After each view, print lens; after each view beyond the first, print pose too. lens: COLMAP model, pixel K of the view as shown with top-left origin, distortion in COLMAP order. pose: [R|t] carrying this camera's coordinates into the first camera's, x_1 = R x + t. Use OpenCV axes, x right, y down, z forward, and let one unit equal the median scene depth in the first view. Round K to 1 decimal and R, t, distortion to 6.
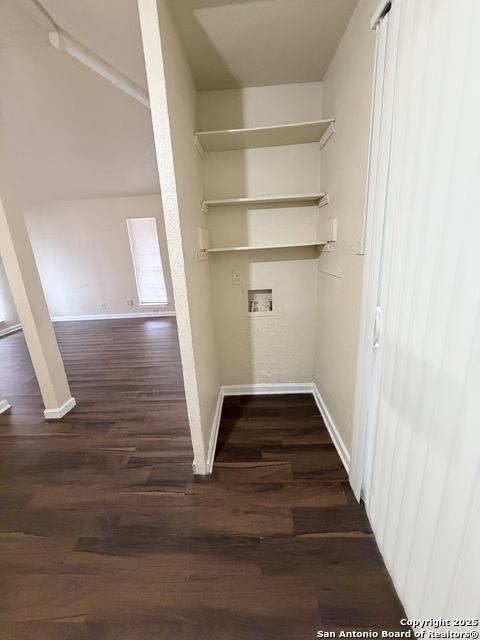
lens RADIAL K [[254.6, 0, 240.0], [0, 254.6, 320.0], [0, 0, 1]] dist [0.001160, 0.000116]
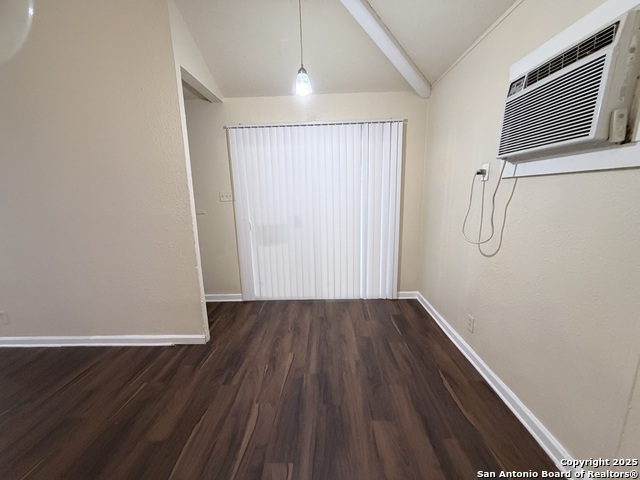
lens RADIAL K [[254.6, 0, 317.8], [0, 254.6, 239.7], [0, 0, 1]] dist [0.001160, 0.000116]
pose [[-0.008218, -0.129742, 0.991514, -1.598514], [0.289242, 0.948853, 0.126557, 0.023457], [-0.957221, 0.287828, 0.029730, 0.145562]]
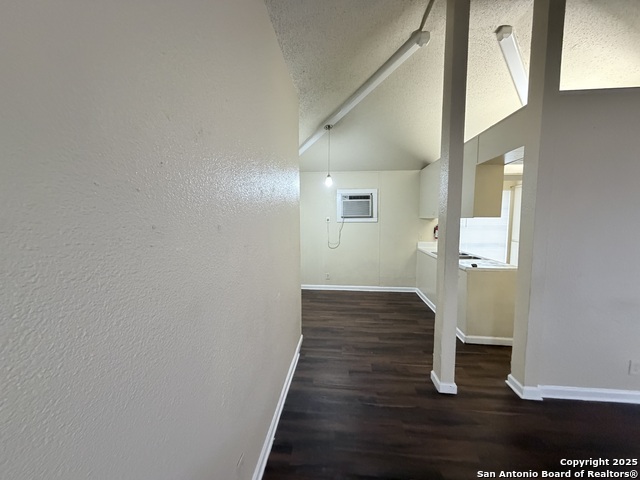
lens RADIAL K [[254.6, 0, 317.8], [0, 254.6, 239.7], [0, 0, 1]] dist [0.001160, 0.000116]
pose [[-0.996826, 0.050077, 0.061888, -0.459247], [0.068402, 0.936480, 0.343986, -0.817754], [-0.040731, 0.347127, -0.936933, 2.596250]]
